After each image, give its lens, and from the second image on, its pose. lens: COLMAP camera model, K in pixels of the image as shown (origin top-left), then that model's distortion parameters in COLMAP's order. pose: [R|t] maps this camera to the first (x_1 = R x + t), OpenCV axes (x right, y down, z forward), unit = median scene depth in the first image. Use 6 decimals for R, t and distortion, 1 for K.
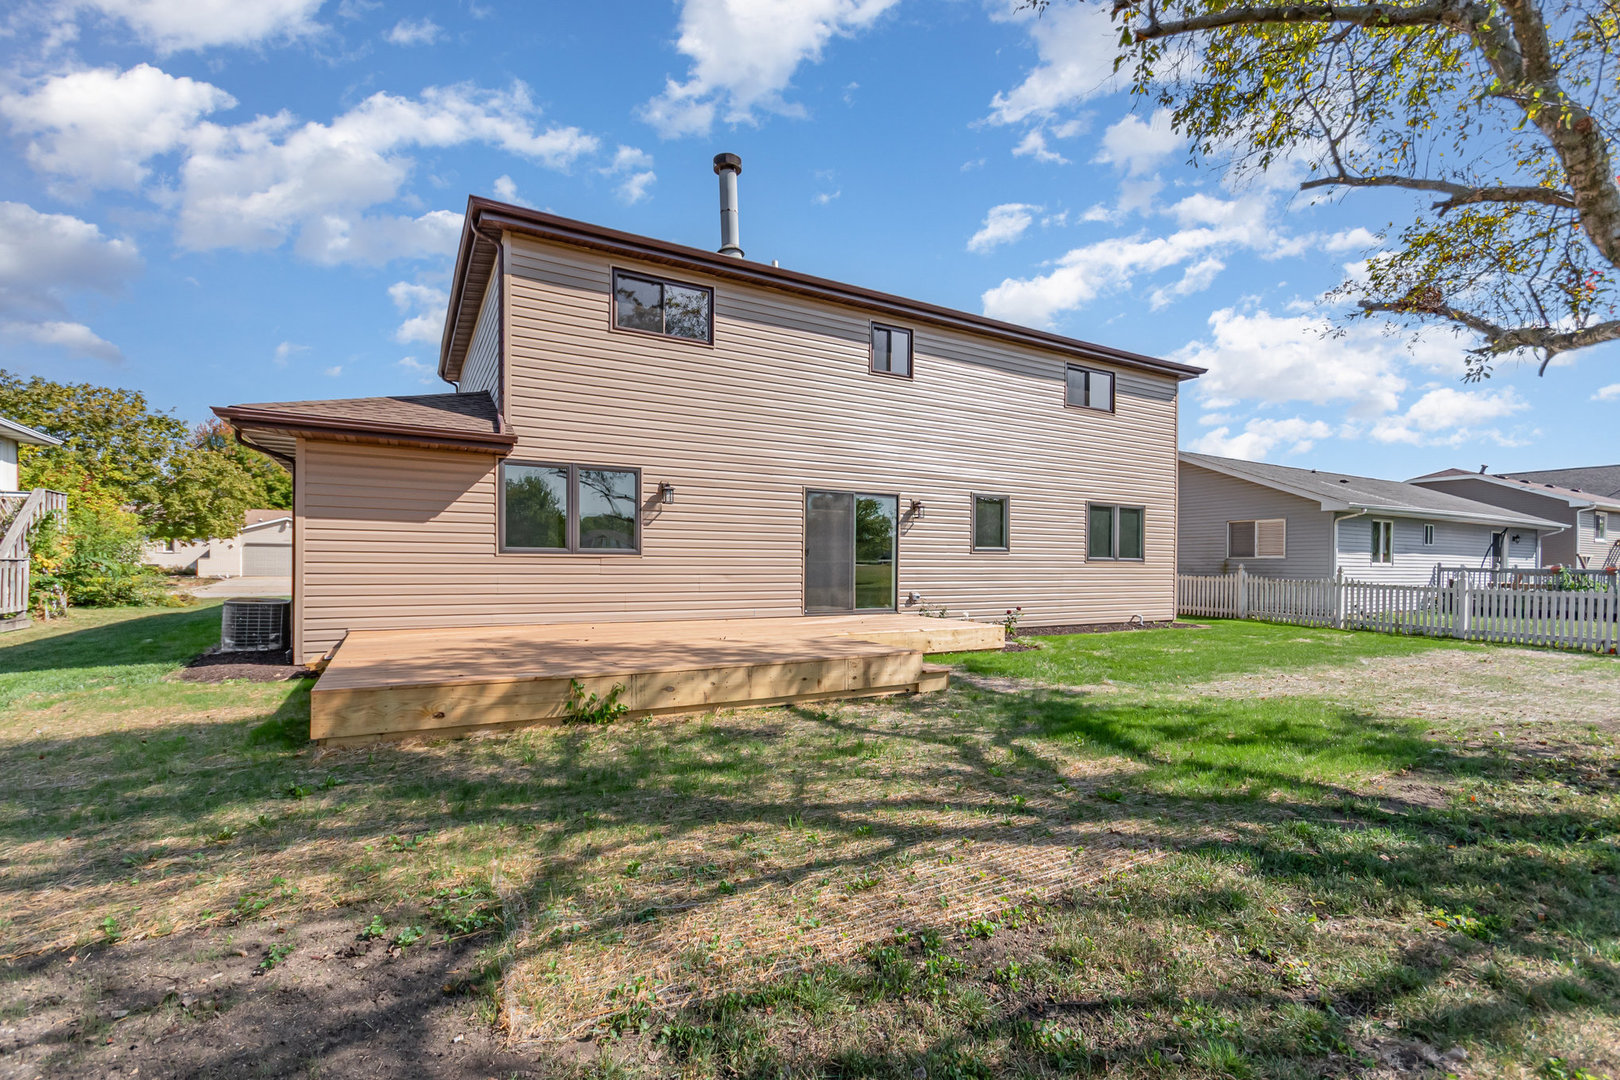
lens RADIAL K [[718.6, 0, 810.0], [0, 718.6, 540.0], [0, 0, 1]] dist [-0.000719, -0.000139]
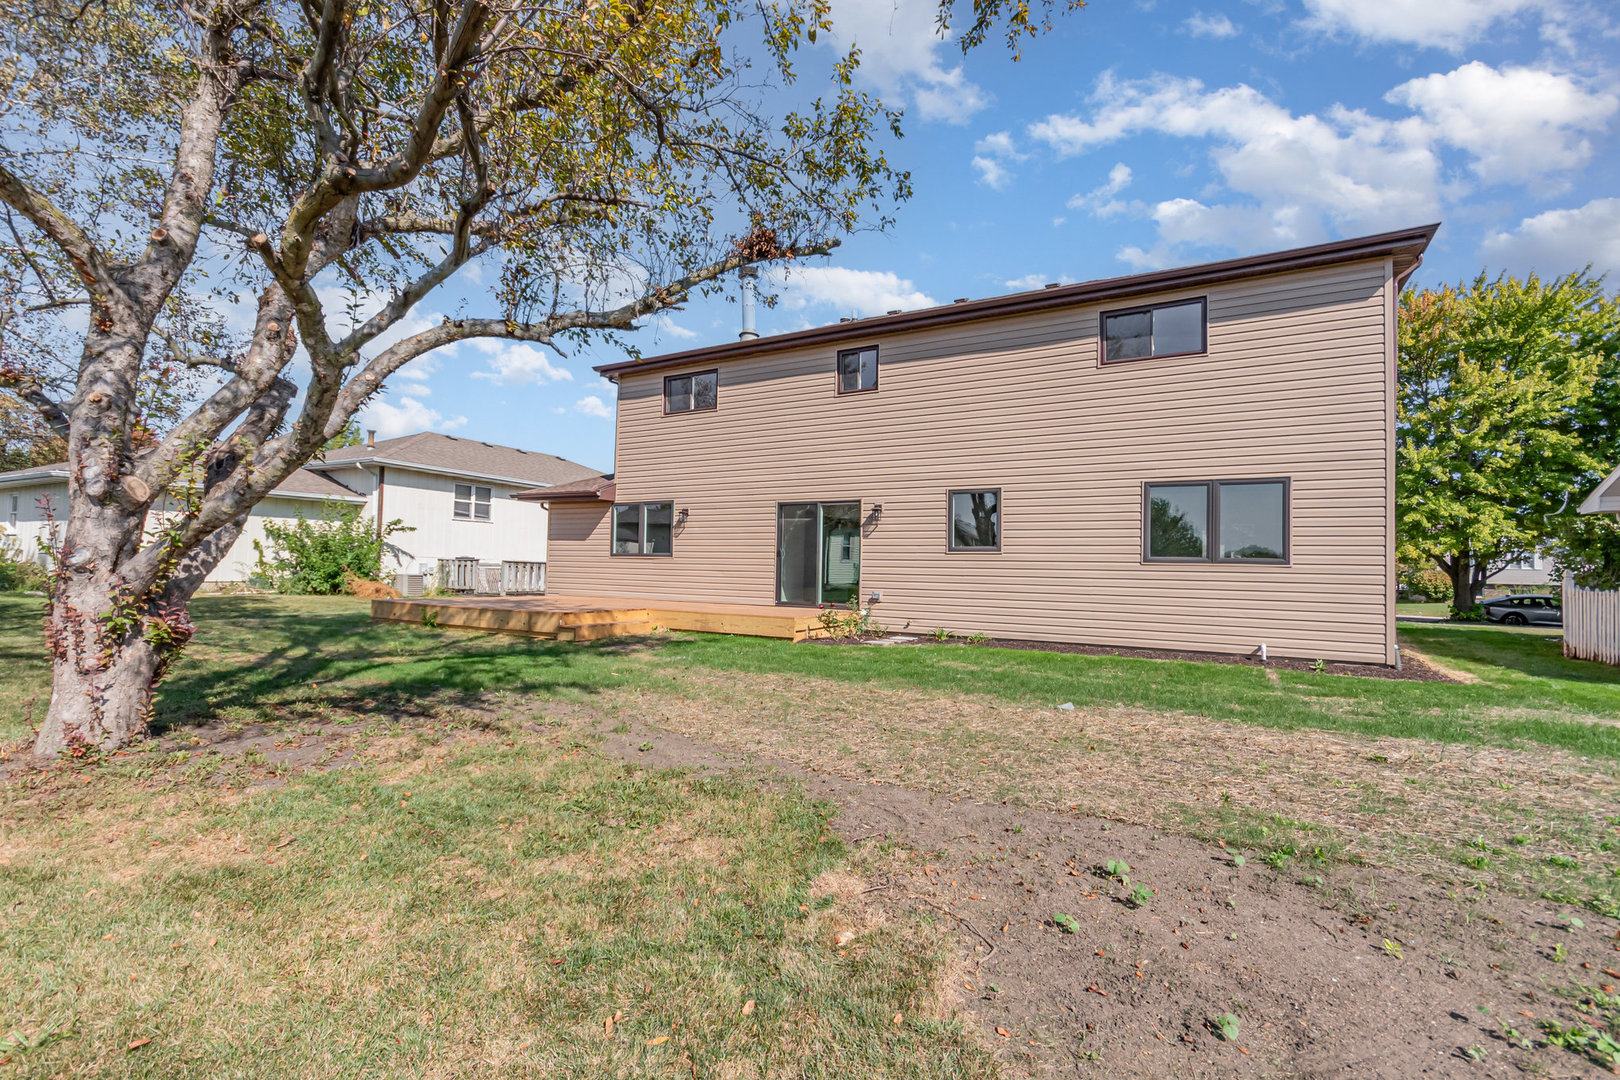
lens RADIAL K [[718.6, 0, 810.0], [0, 718.6, 540.0], [0, 0, 1]] dist [-0.000719, -0.000139]
pose [[0.531144, -0.029731, -0.846760, 1.020056], [0.013538, 0.999554, -0.026604, 0.024733], [0.847173, 0.002667, 0.531310, 0.359286]]
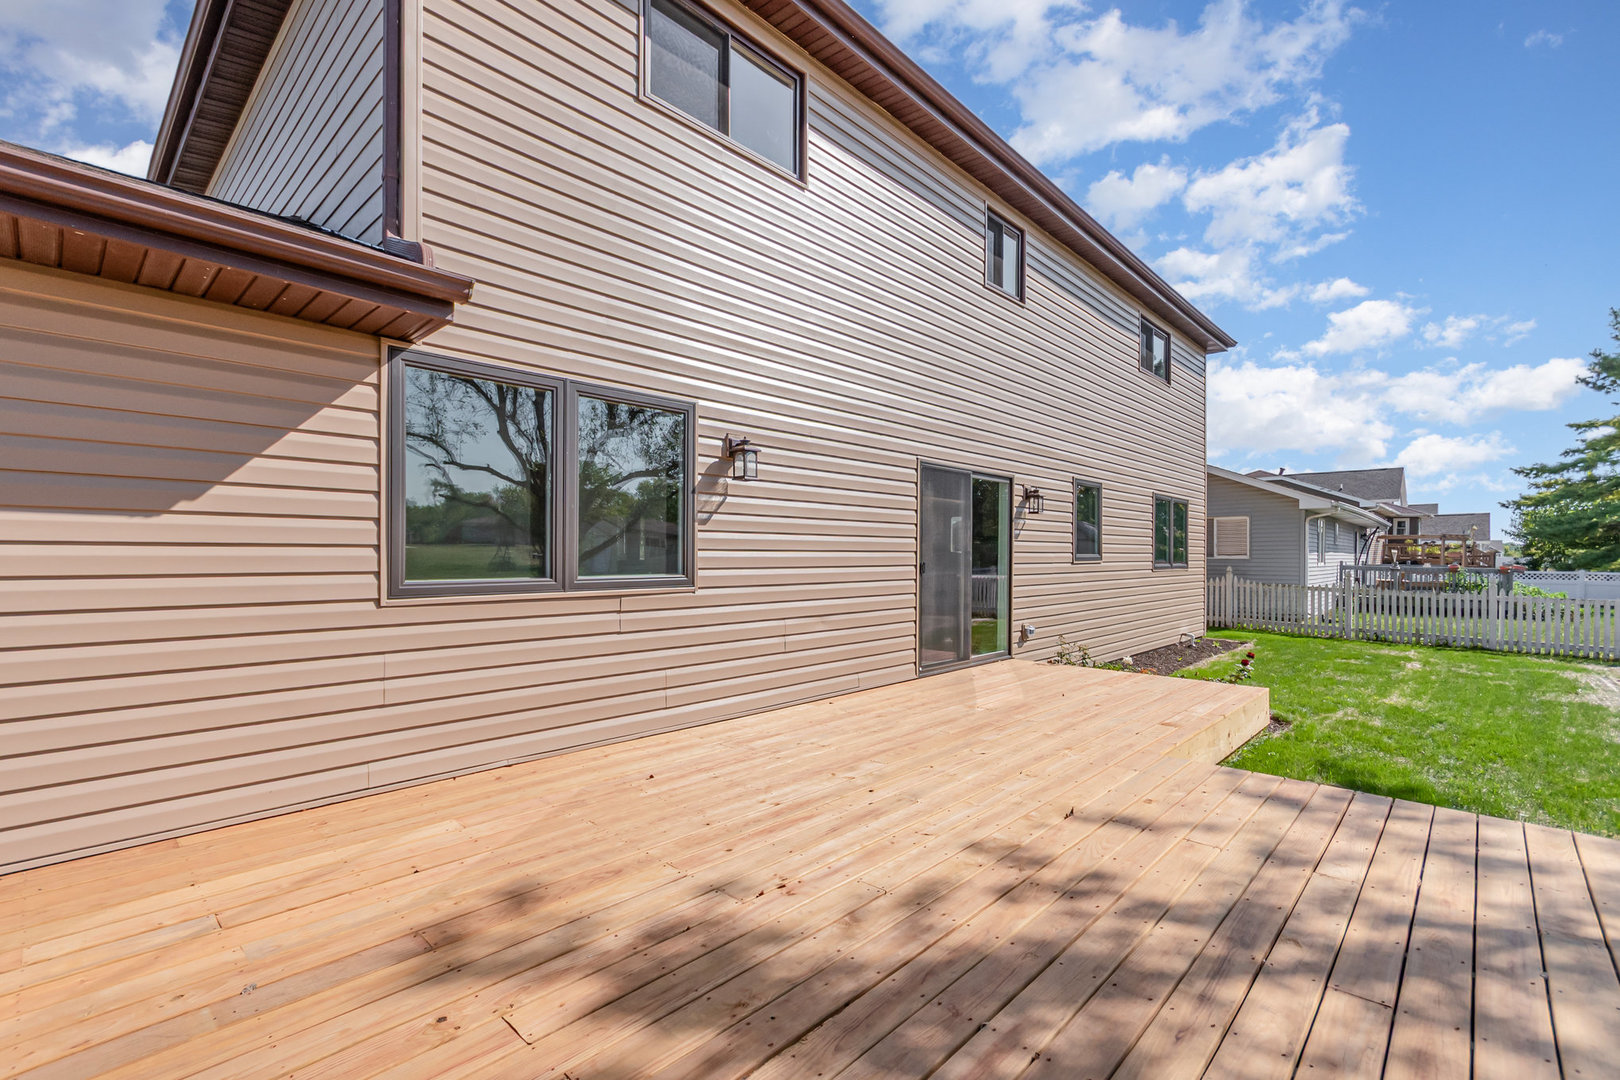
lens RADIAL K [[718.6, 0, 810.0], [0, 718.6, 540.0], [0, 0, 1]] dist [-0.000719, -0.000139]
pose [[0.955550, 0.003246, 0.294813, -0.251615], [-0.008719, 0.999813, 0.017254, -0.015845], [-0.294702, -0.019058, 0.955399, 0.433495]]
